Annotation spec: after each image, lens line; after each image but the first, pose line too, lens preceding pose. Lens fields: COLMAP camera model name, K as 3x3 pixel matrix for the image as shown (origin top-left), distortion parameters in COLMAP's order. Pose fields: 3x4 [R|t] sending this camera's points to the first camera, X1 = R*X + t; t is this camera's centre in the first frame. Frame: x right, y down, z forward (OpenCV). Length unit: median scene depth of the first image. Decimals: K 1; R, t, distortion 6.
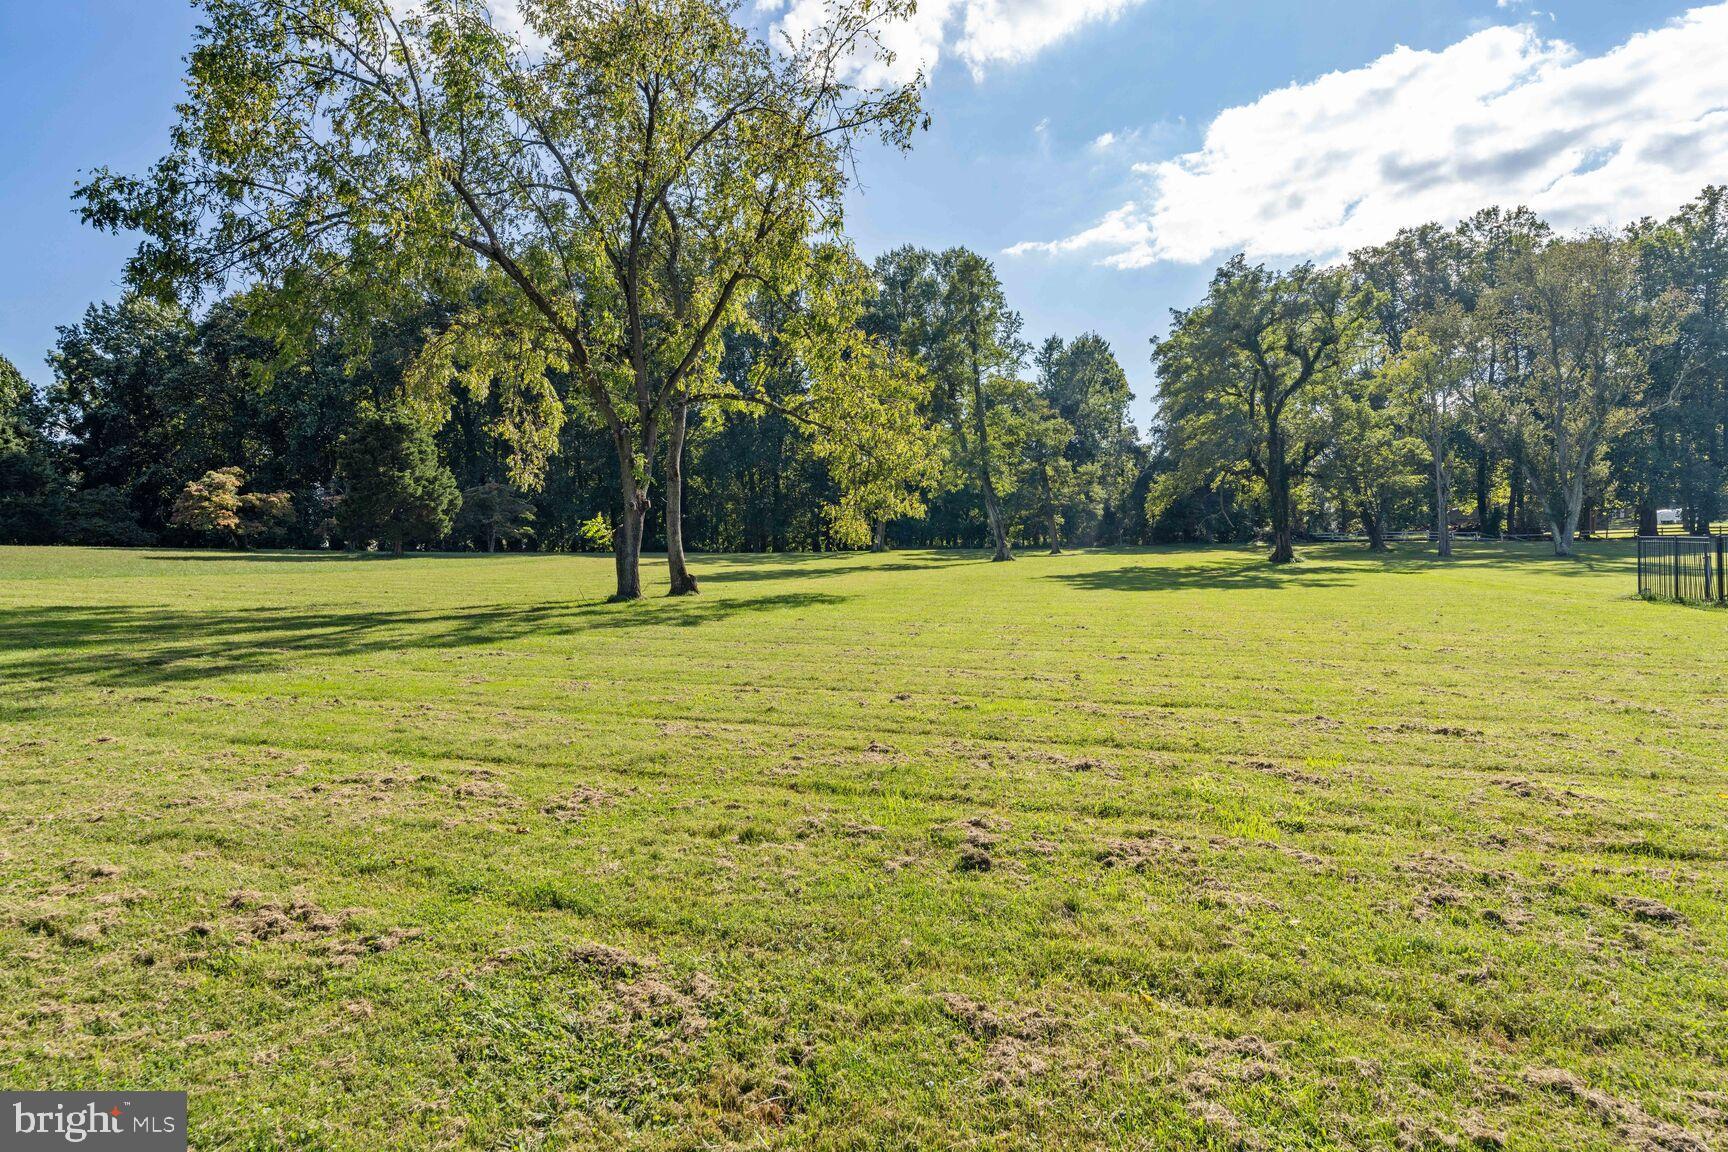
lens RADIAL K [[950.4, 0, 863.6], [0, 950.4, 580.9], [0, 0, 1]] dist [-0.015062, 0.003733]
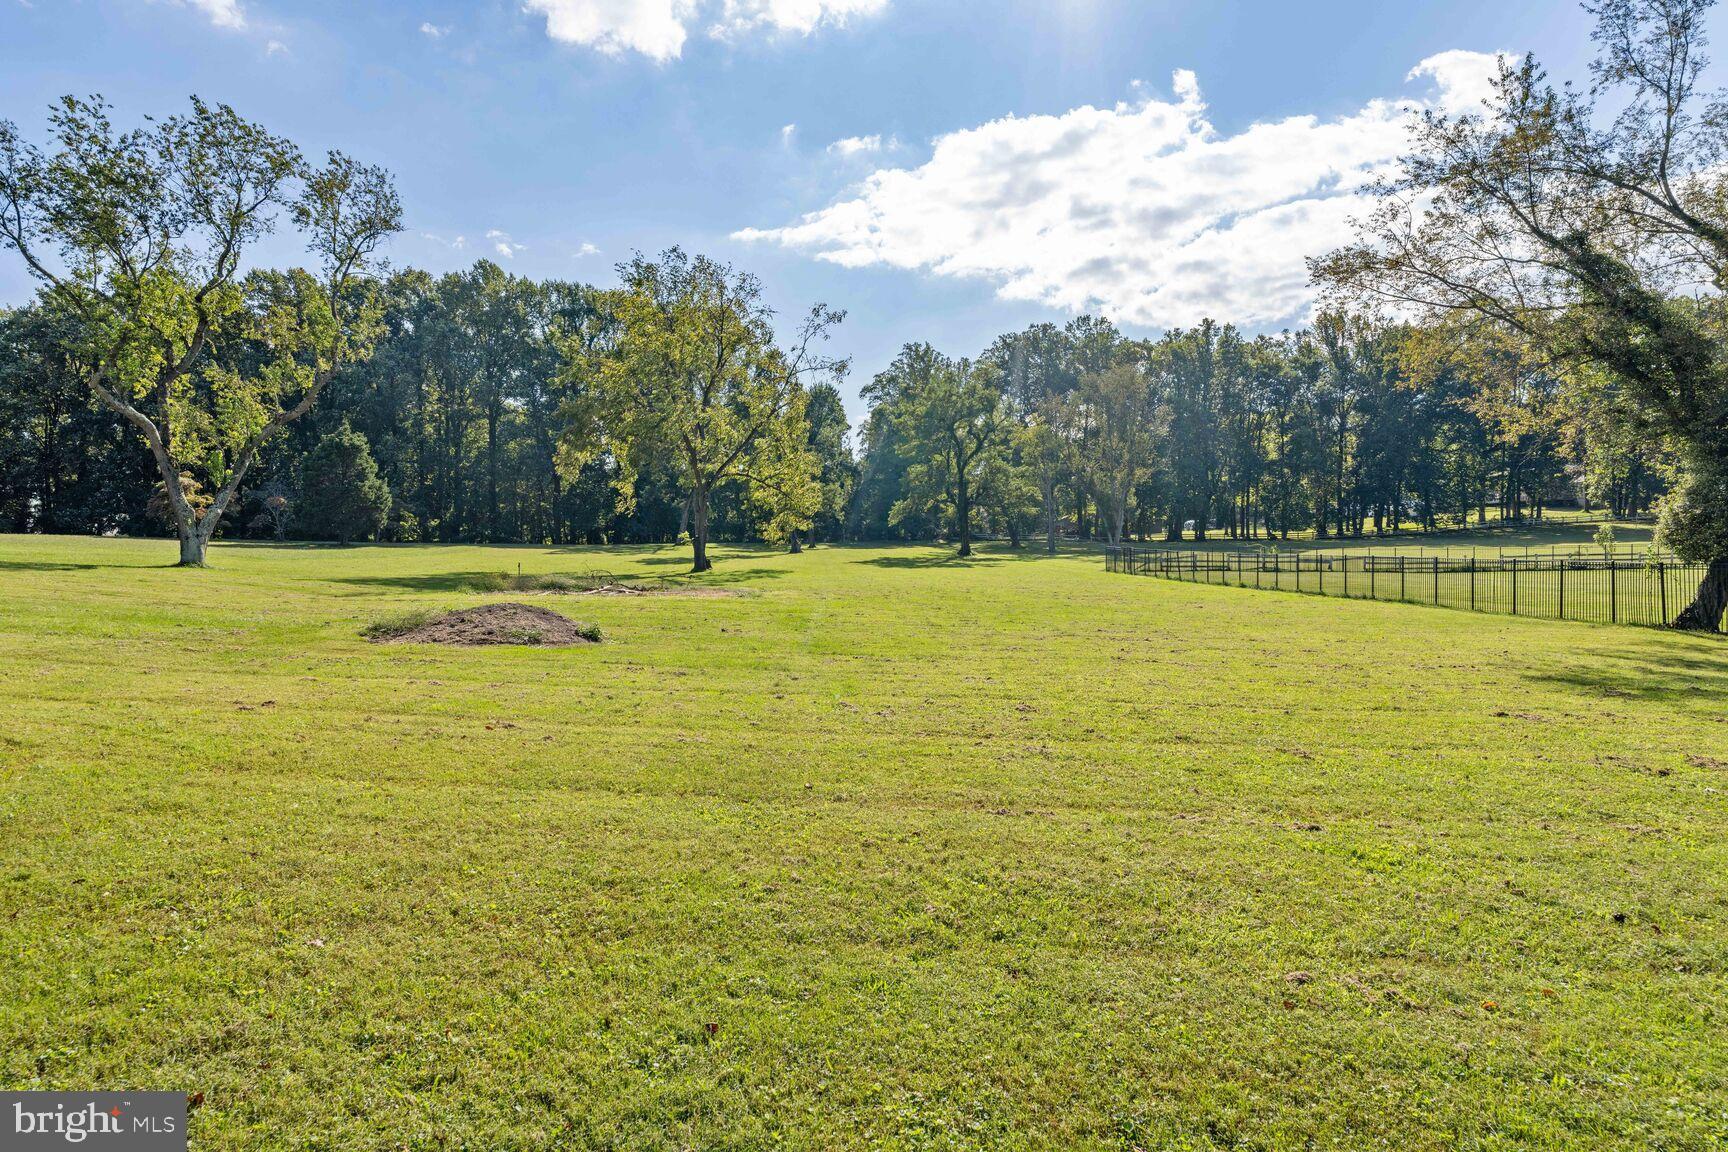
lens RADIAL K [[950.4, 0, 854.8], [0, 950.4, 577.0], [0, 0, 1]] dist [-0.015062, 0.003733]
pose [[0.946591, -0.000227, 0.322437, -0.260612], [-0.001658, 0.999983, 0.005571, 0.010115], [-0.322433, -0.005809, 0.946575, -0.486933]]
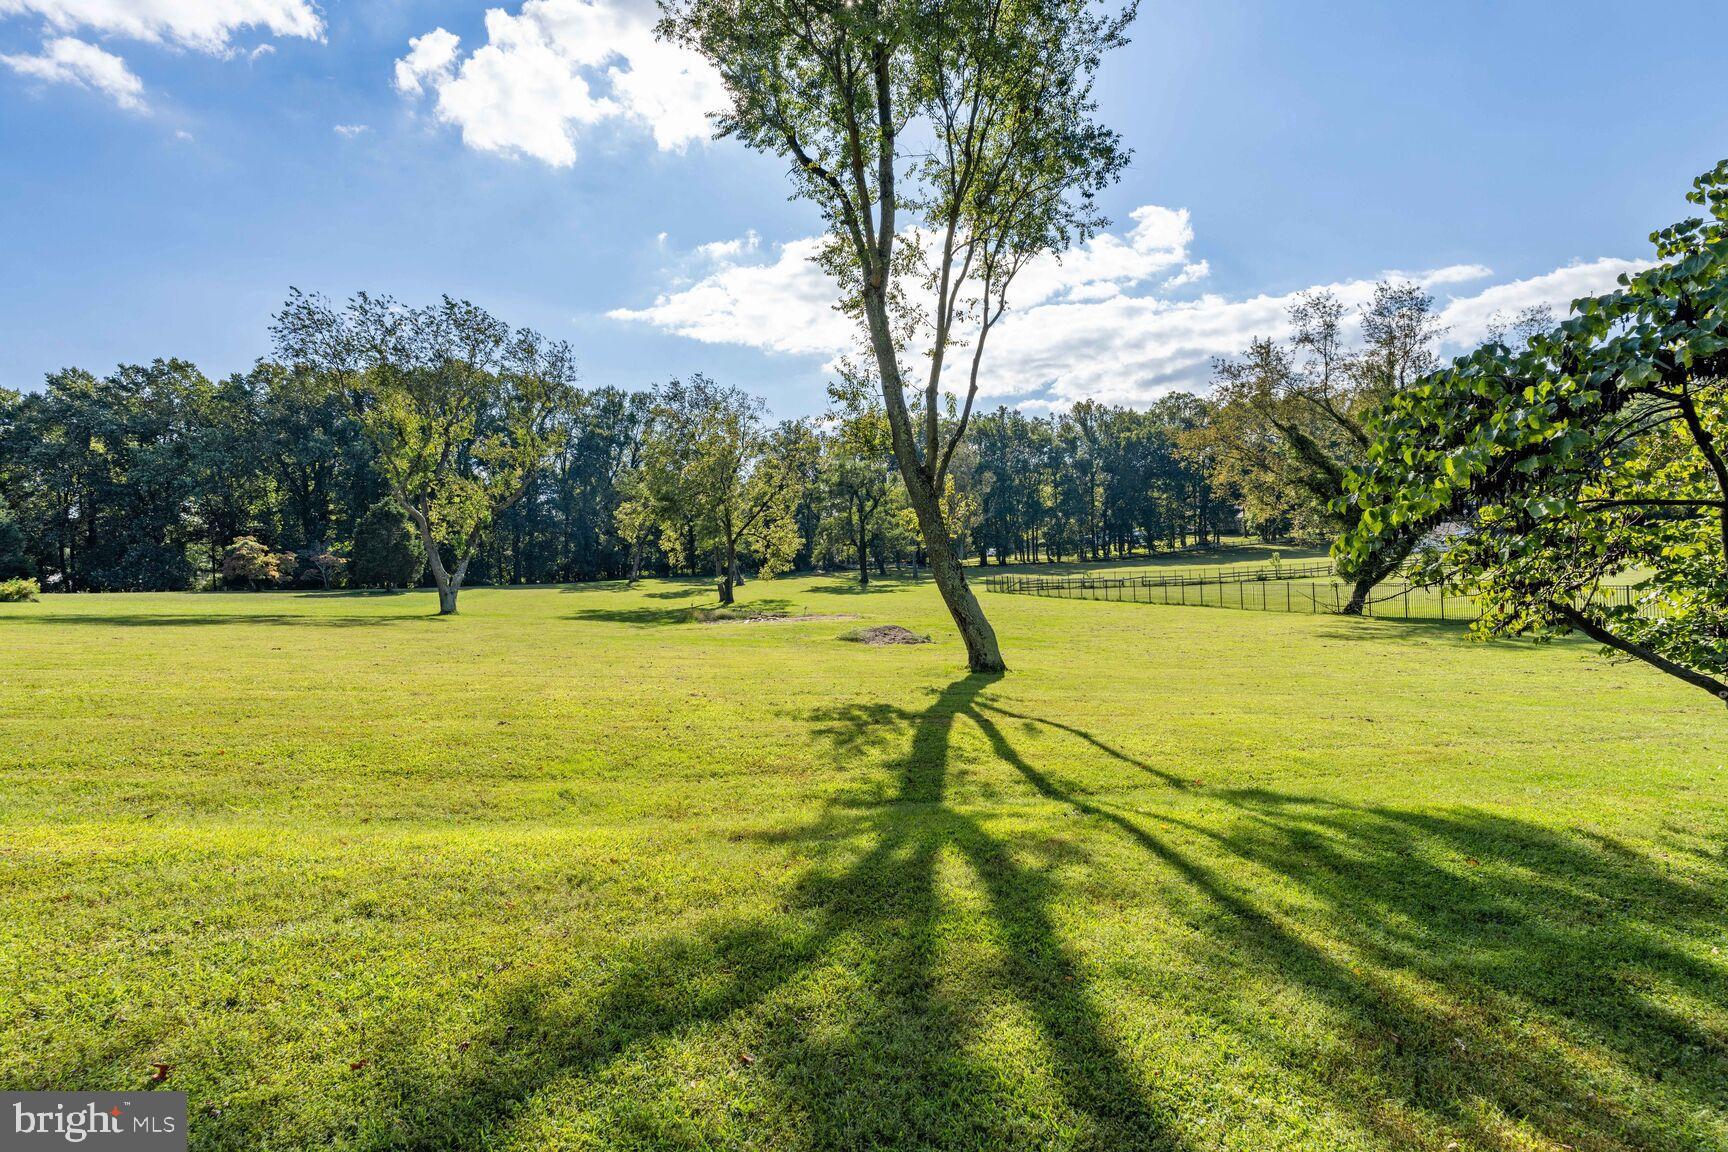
lens RADIAL K [[783.7, 0, 870.6], [0, 783.7, 571.8], [0, 0, 1]] dist [0.009739, 0.000155]
pose [[0.850059, -0.017807, 0.526386, -0.501605], [0.034509, 0.999164, -0.021927, -0.002263], [-0.525556, 0.036804, 0.849963, -0.585704]]
